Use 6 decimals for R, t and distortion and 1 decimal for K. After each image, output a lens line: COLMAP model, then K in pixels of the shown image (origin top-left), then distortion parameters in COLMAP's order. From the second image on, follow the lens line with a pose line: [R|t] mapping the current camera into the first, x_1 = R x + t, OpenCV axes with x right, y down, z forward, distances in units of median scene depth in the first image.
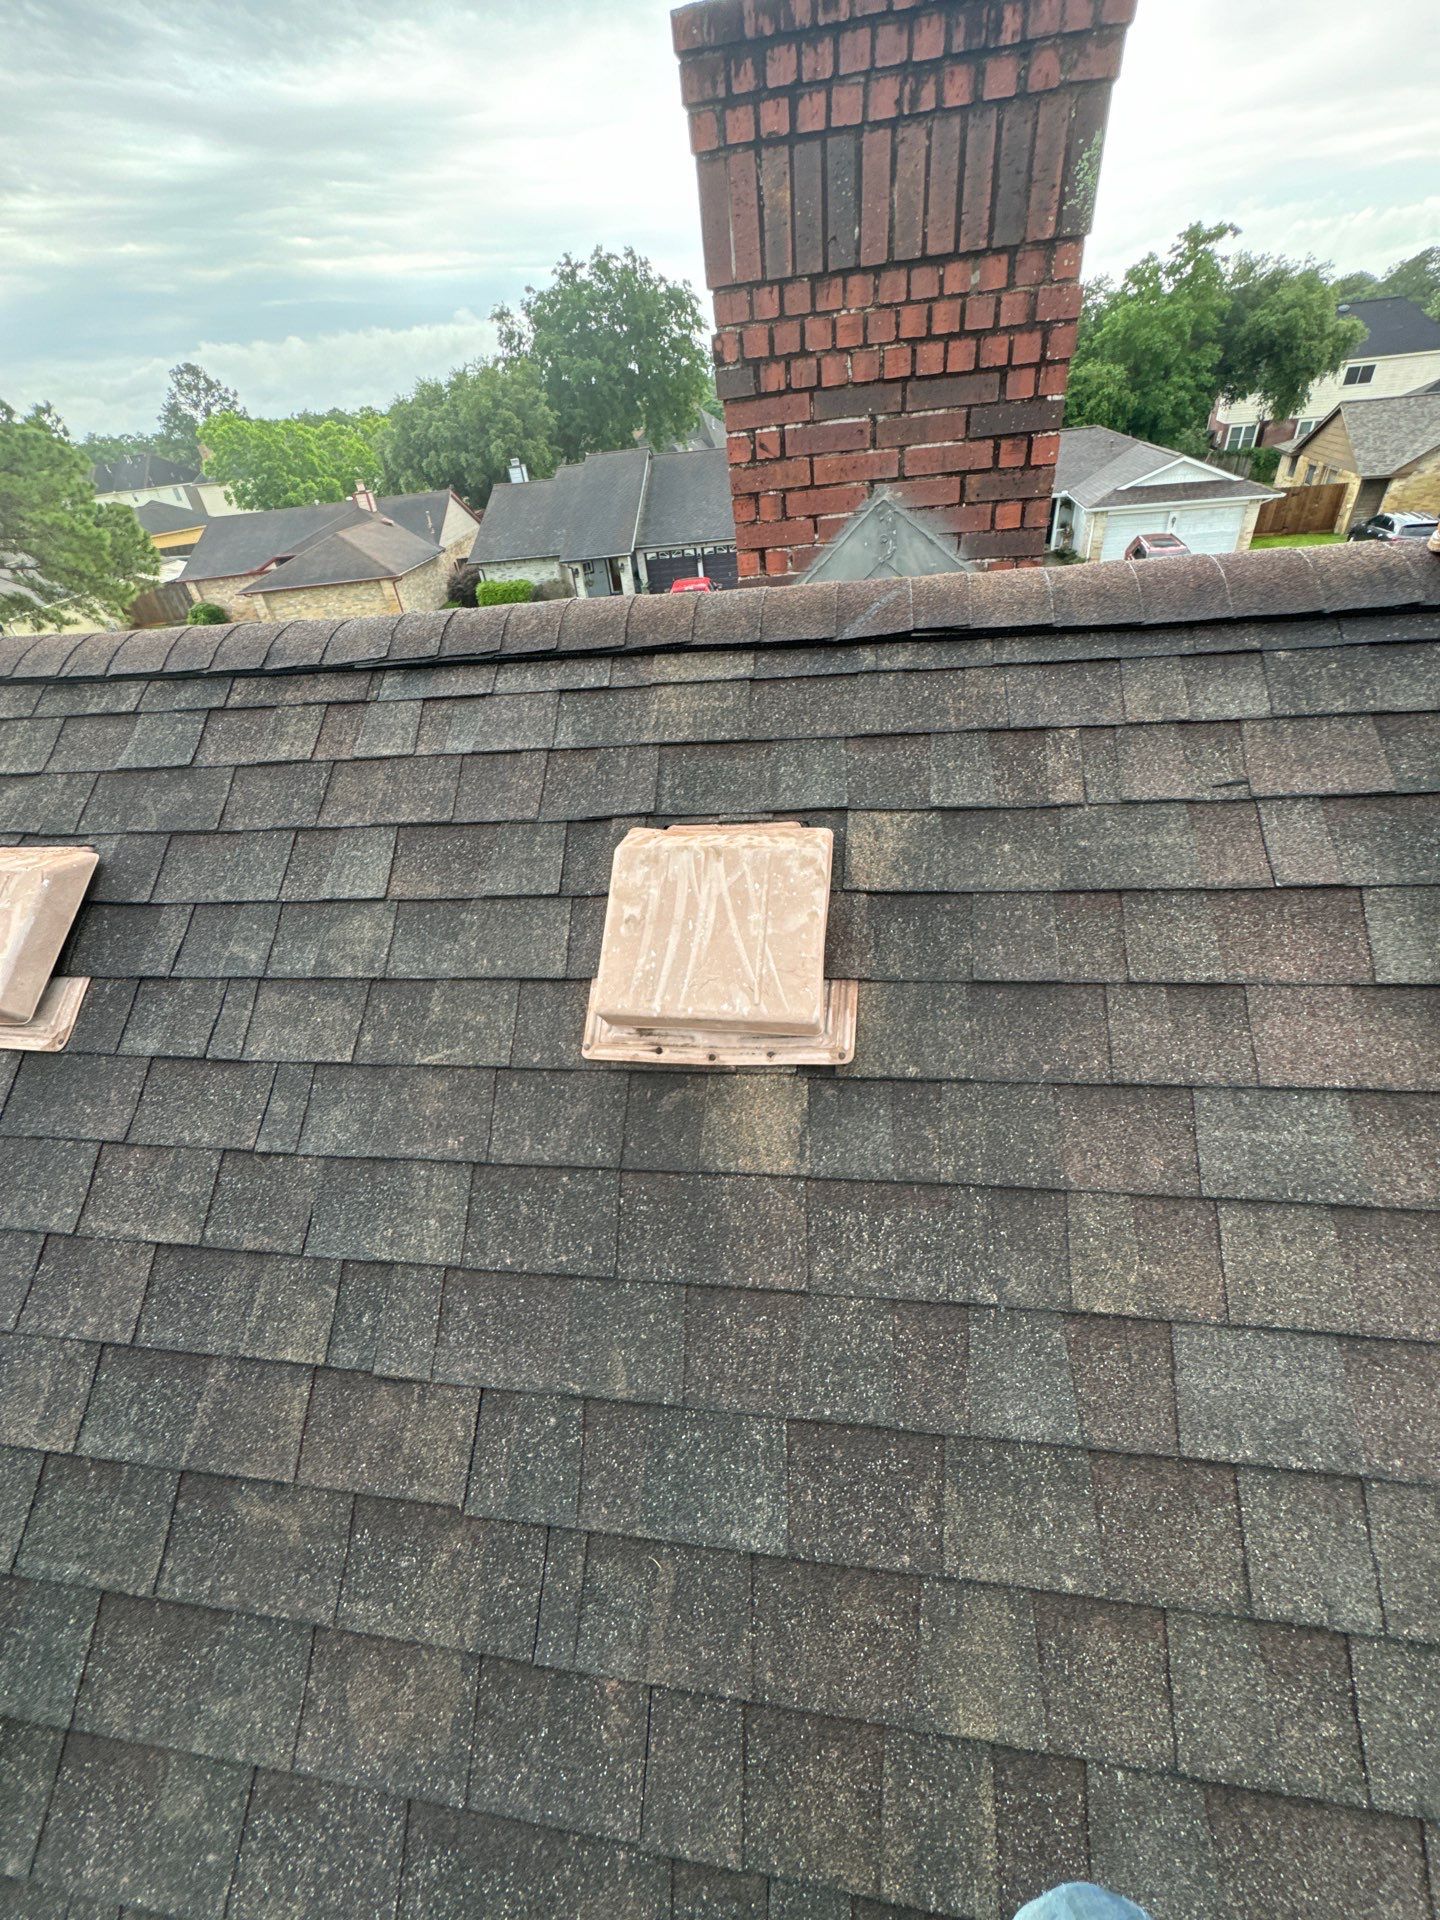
lens RADIAL K [[765.8, 0, 718.1], [0, 765.8, 959.0], [0, 0, 1]] dist [-0.002553, -0.000210]
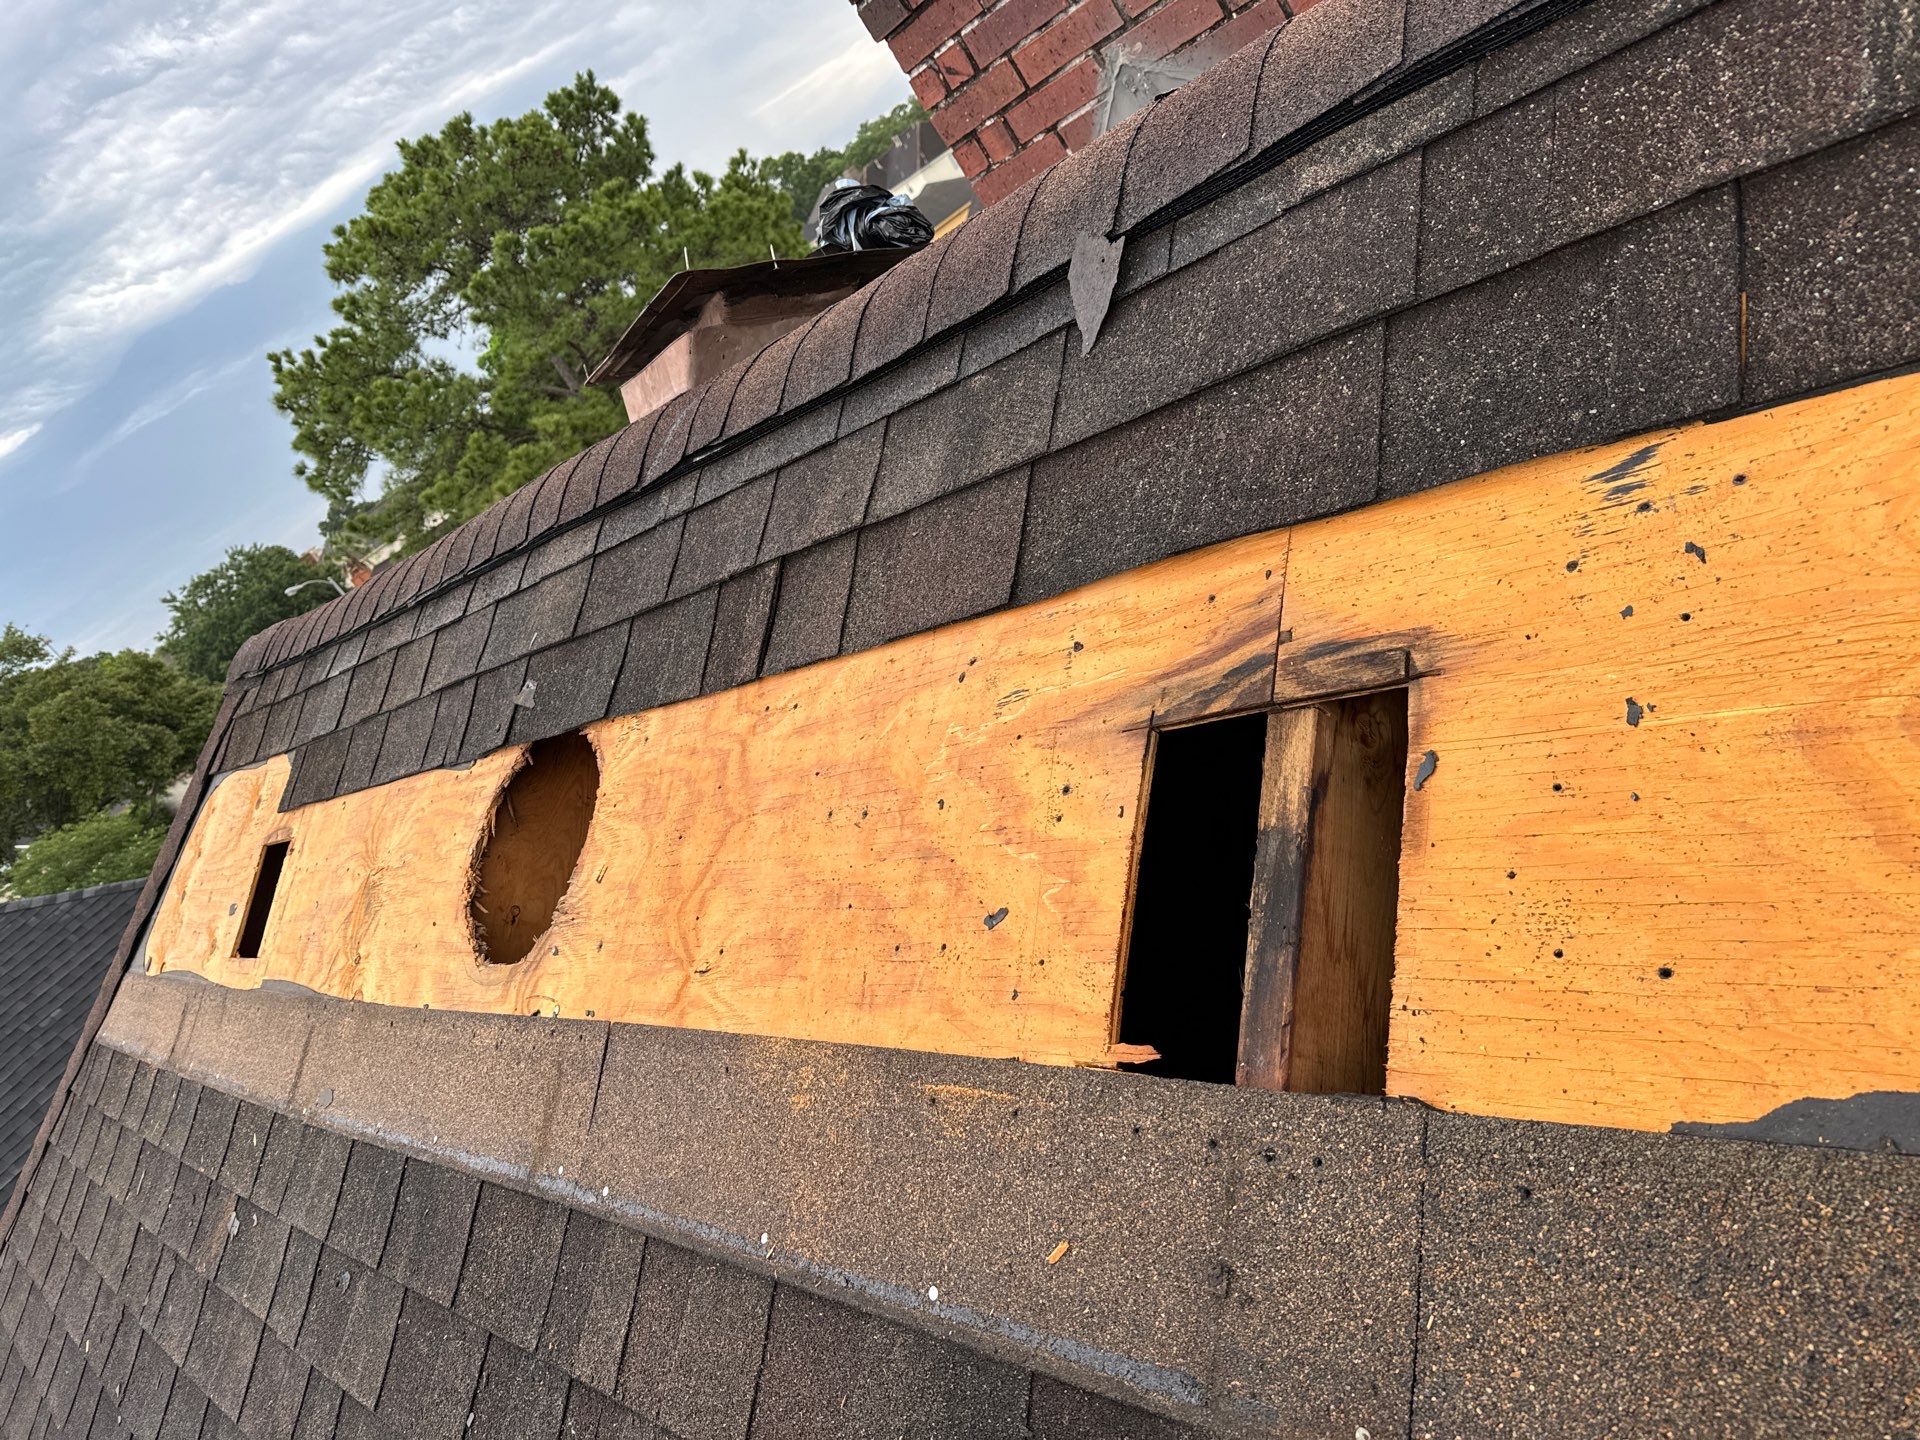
lens RADIAL K [[1349.6, 0, 958.8], [0, 1349.6, 699.7], [0, 0, 1]] dist [0.087501, -0.144004]
pose [[0.765697, -0.146294, -0.626344, 1.268438], [0.123101, 0.989121, -0.080537, -0.052259], [0.631312, -0.015436, 0.775376, 0.123302]]
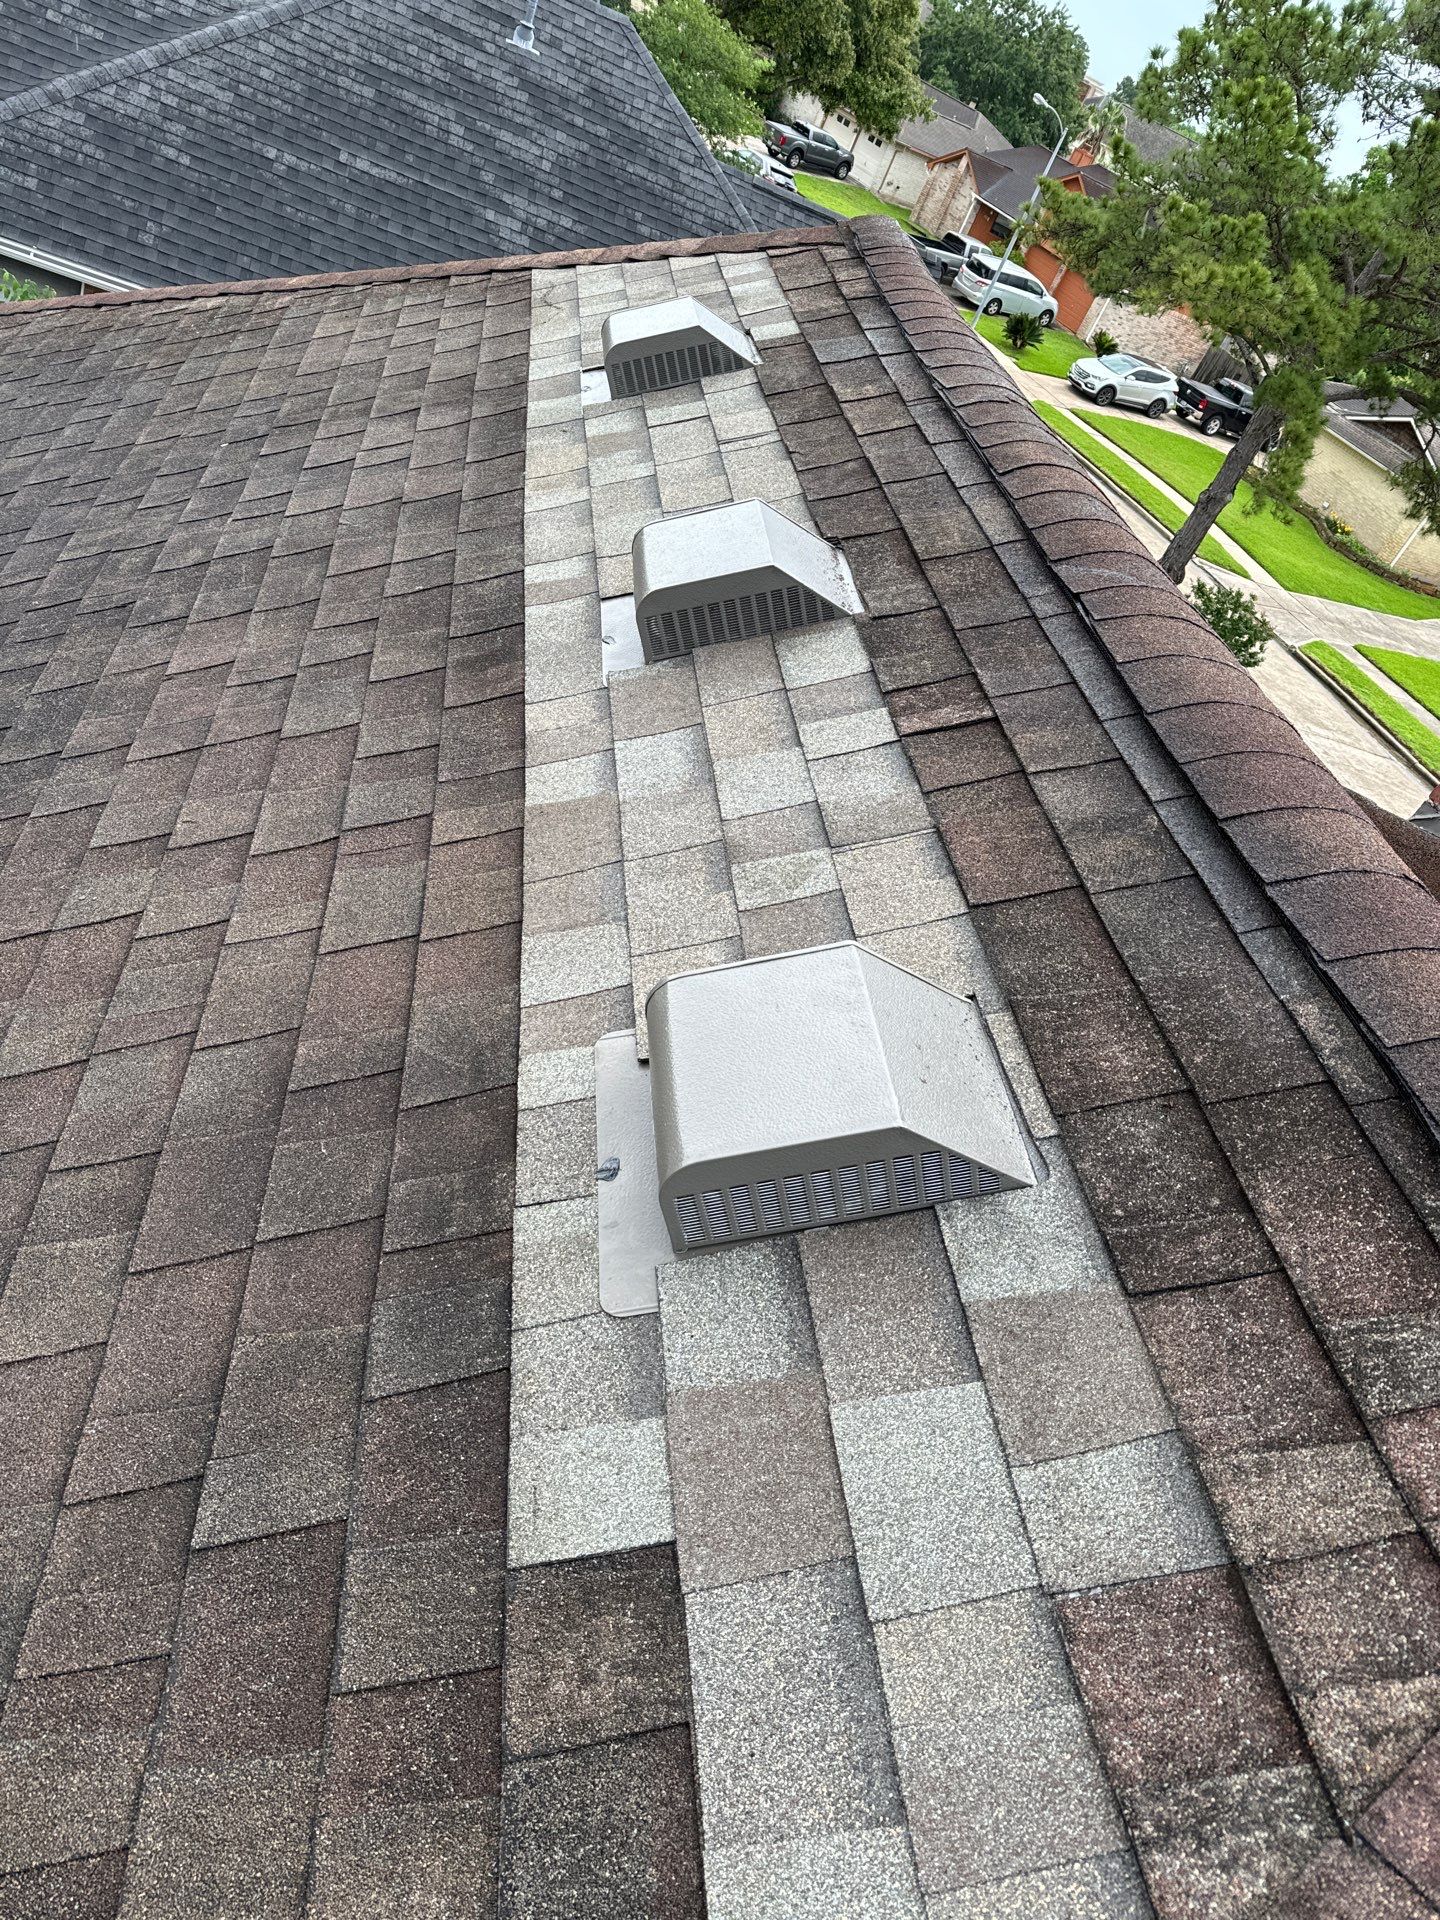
lens RADIAL K [[1363.3, 0, 721.3], [0, 1363.3, 969.6], [0, 0, 1]] dist [0.039600, -0.041899]
pose [[0.195860, 0.736820, -0.647097, 1.571120], [-0.854013, 0.452489, 0.256740, -0.284585], [0.481975, 0.502345, 0.717879, -0.168297]]
